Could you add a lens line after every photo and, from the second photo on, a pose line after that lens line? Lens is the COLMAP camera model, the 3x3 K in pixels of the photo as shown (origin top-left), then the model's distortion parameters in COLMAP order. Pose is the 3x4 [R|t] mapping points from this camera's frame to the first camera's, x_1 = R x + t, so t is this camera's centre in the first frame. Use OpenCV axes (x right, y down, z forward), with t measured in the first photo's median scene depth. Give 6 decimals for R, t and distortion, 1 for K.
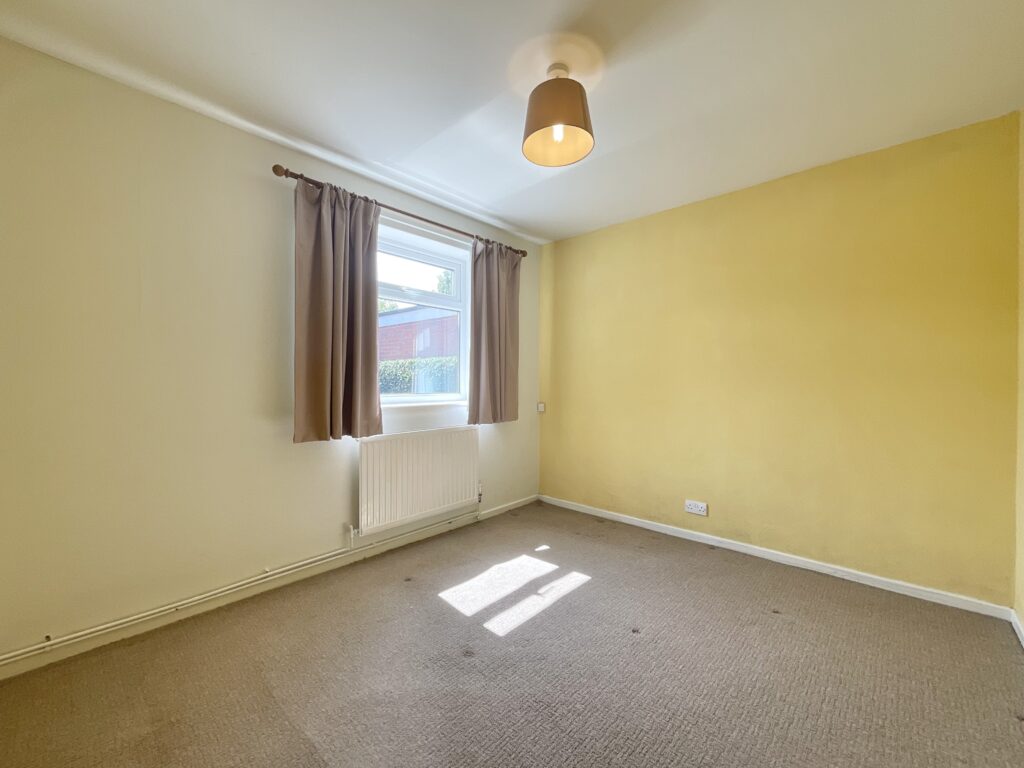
lens RADIAL K [[418.2, 0, 509.7], [0, 418.2, 380.4], [0, 0, 1]] dist [-0.000732, -0.000007]
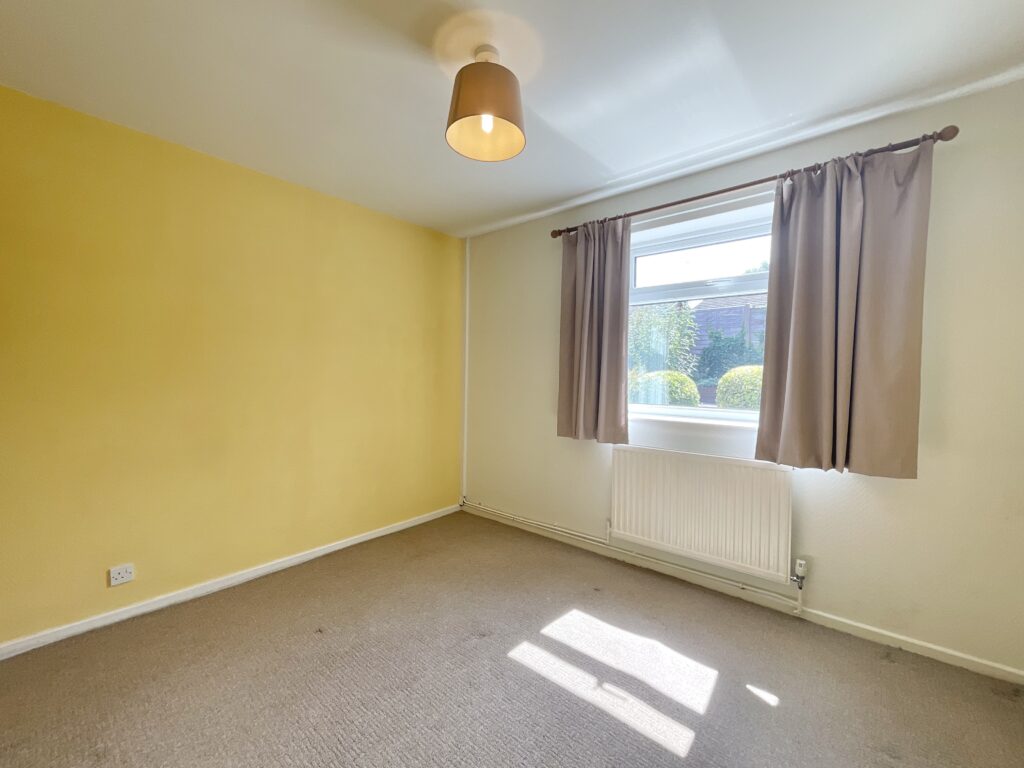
lens RADIAL K [[418.2, 0, 514.6], [0, 418.2, 380.4], [0, 0, 1]] dist [-0.000732, -0.000007]
pose [[0.045251, 0.013082, -0.998890, 0.679756], [-0.009301, 0.999876, 0.012674, -0.034690], [0.998932, 0.008717, 0.045367, 0.683744]]
